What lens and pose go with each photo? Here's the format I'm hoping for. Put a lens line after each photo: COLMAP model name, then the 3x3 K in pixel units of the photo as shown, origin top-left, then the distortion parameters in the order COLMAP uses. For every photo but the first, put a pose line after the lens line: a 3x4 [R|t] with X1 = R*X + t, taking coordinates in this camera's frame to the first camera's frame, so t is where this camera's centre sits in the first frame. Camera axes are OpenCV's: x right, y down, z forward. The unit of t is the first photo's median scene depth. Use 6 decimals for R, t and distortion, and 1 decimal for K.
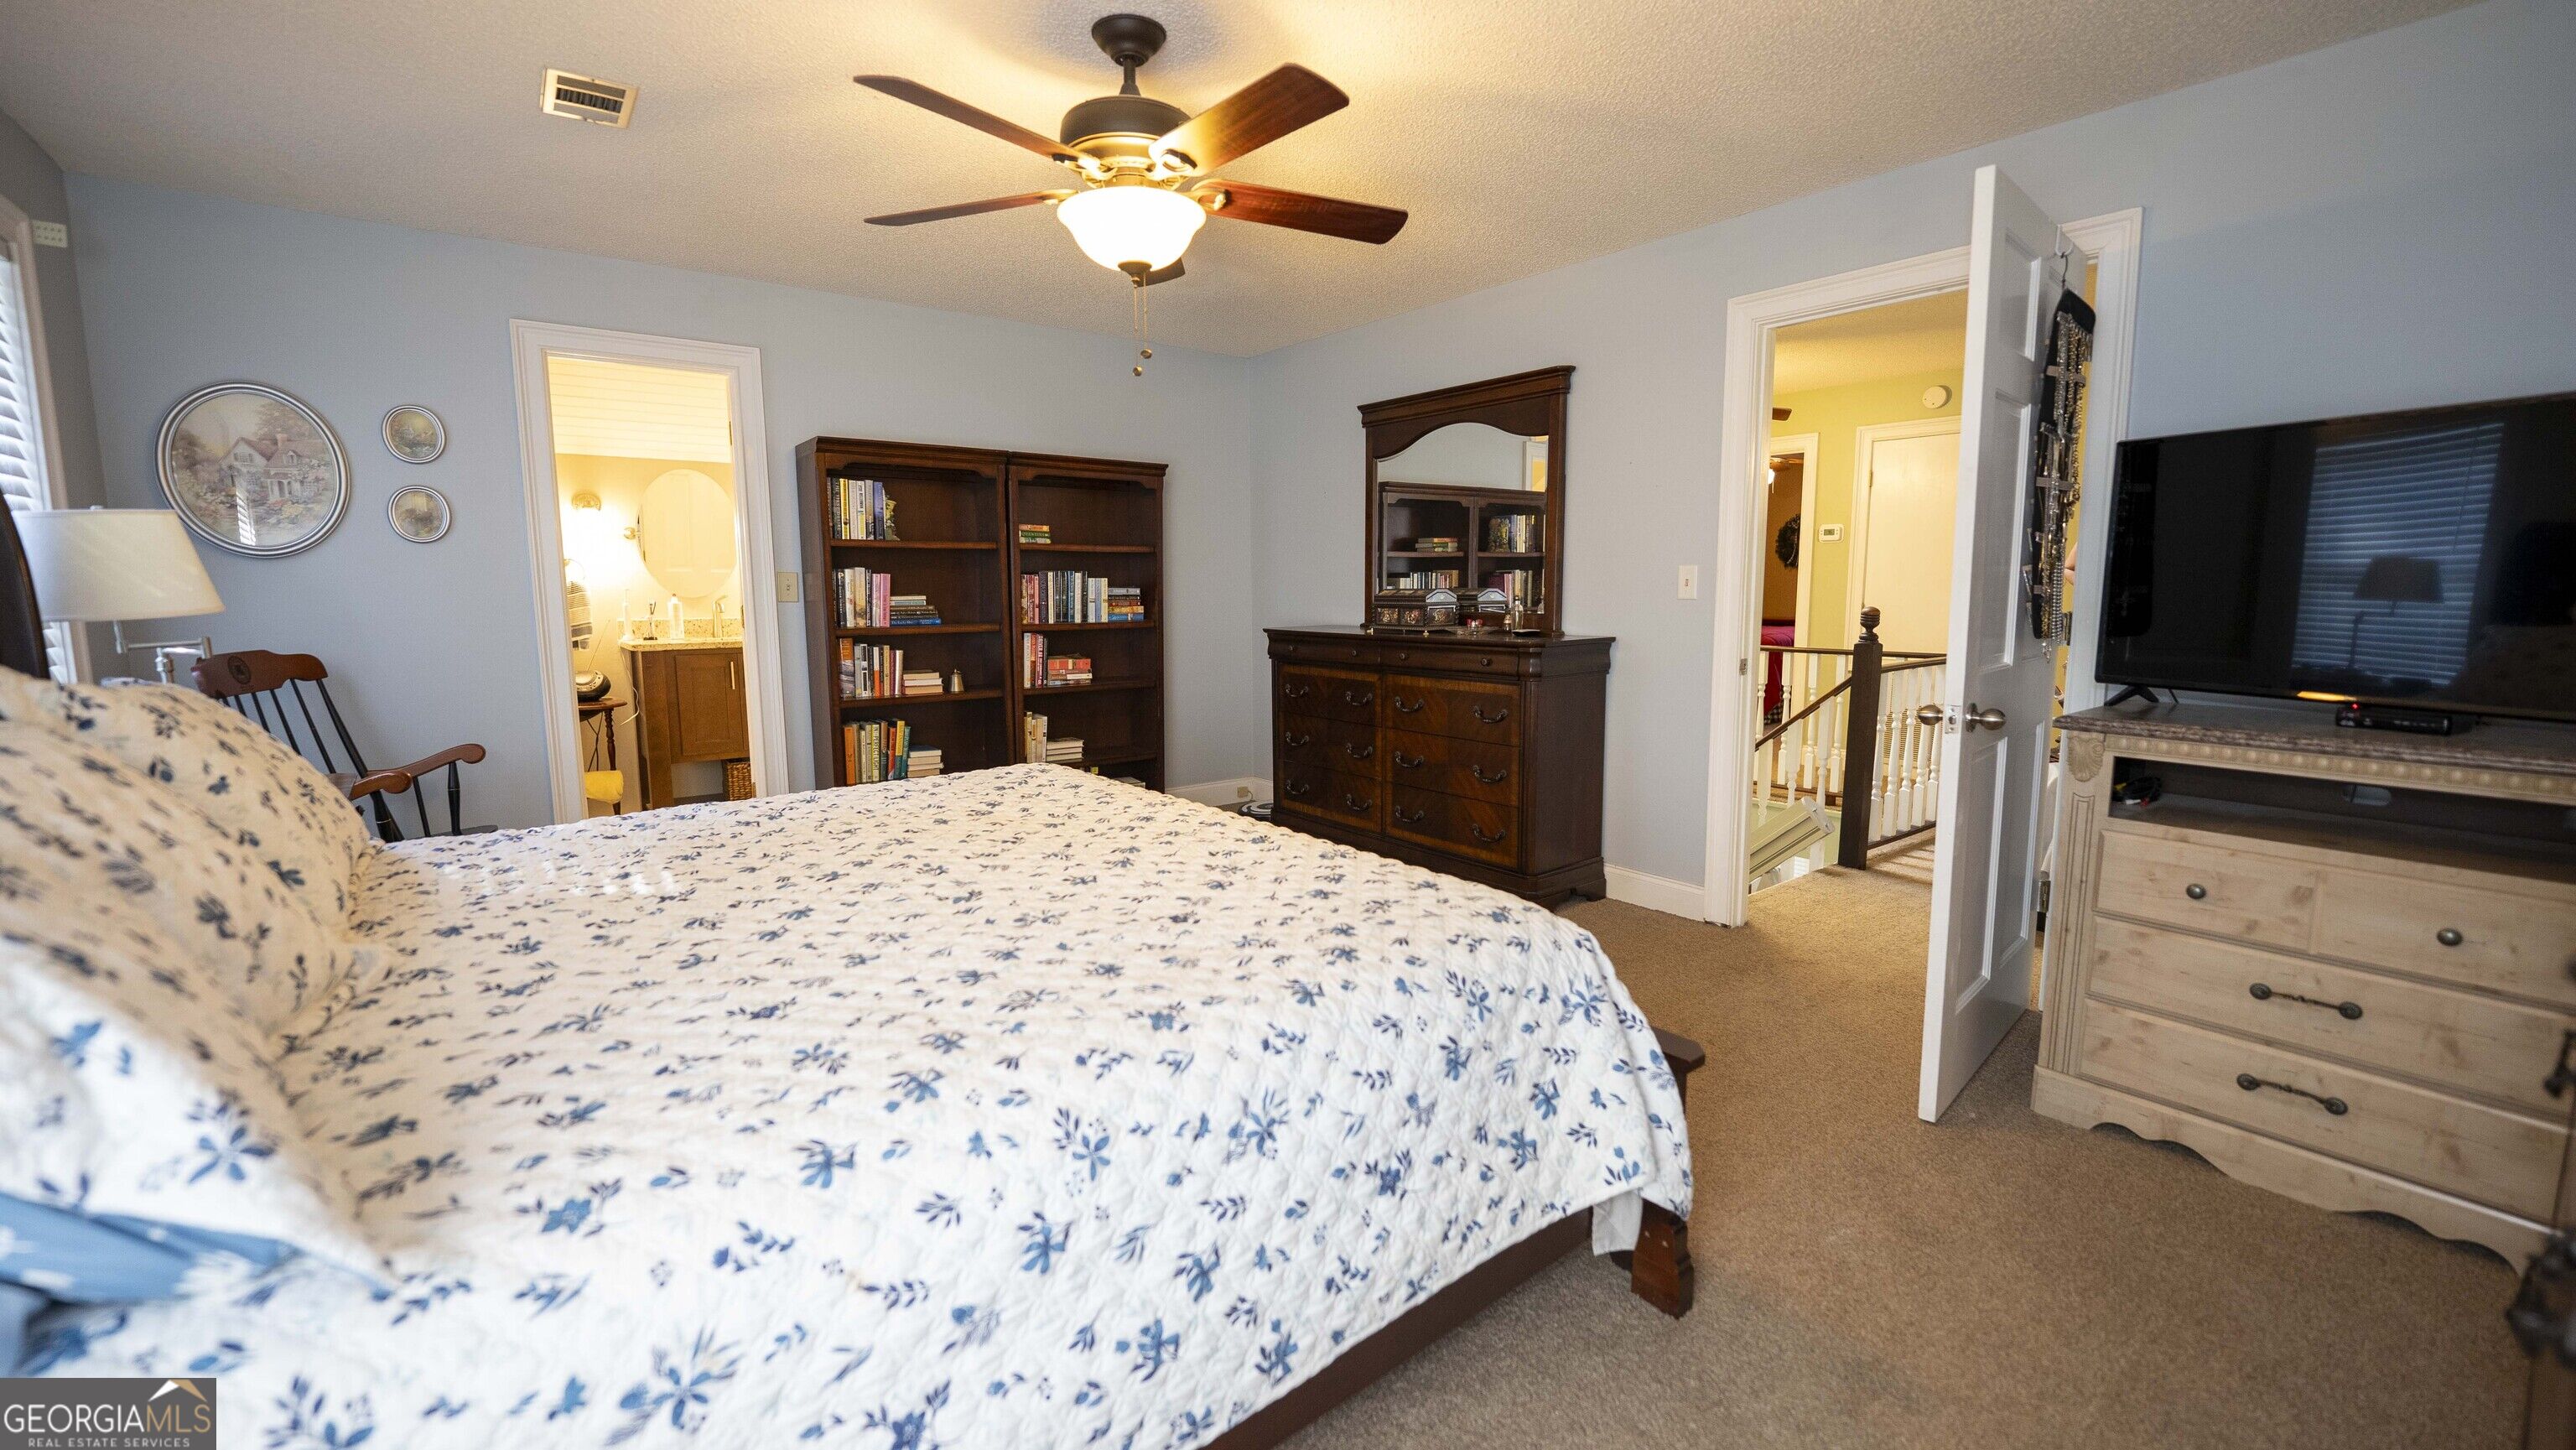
lens RADIAL K [[1050.8, 0, 1293.7], [0, 1050.8, 715.8], [0, 0, 1]] dist [-0.007838, 0.000000]
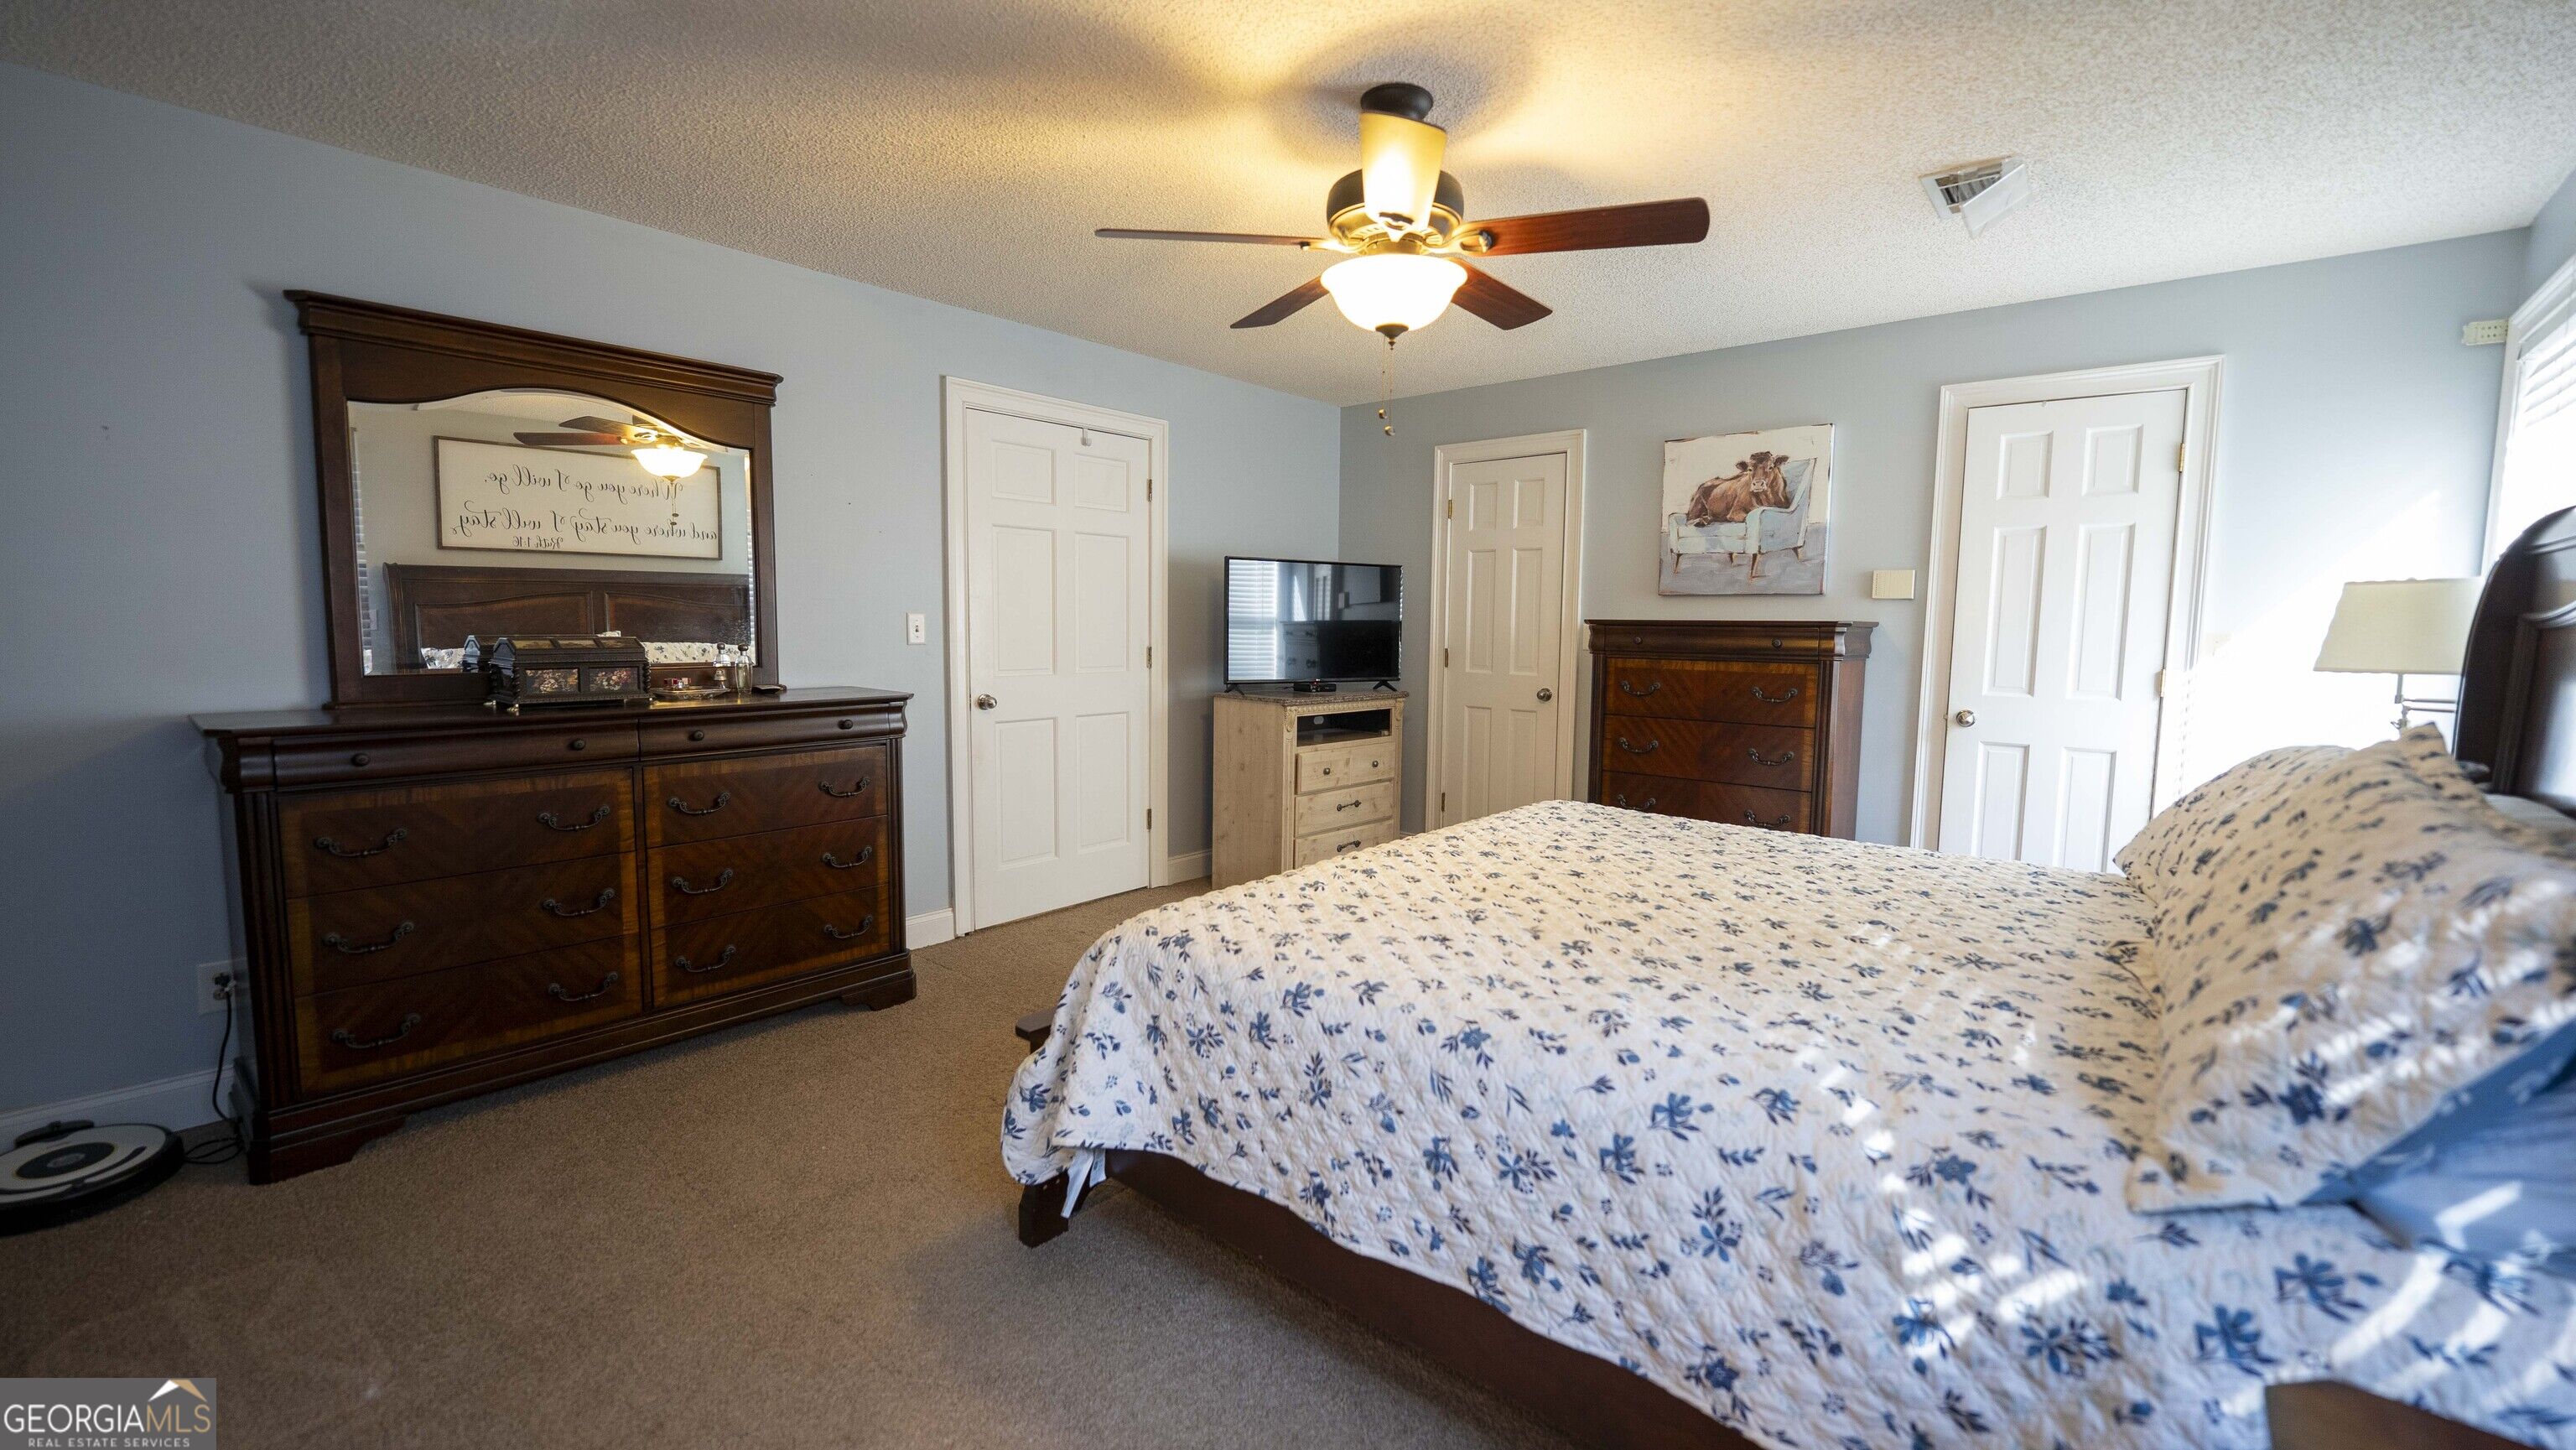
lens RADIAL K [[1050.8, 0, 1295.3], [0, 1050.8, 710.6], [0, 0, 1]] dist [-0.007838, 0.000000]
pose [[-0.210900, -0.089939, 0.973361, -1.243638], [0.102588, 0.988223, 0.113540, -0.213268], [-0.972110, 0.123800, -0.199189, 1.447183]]
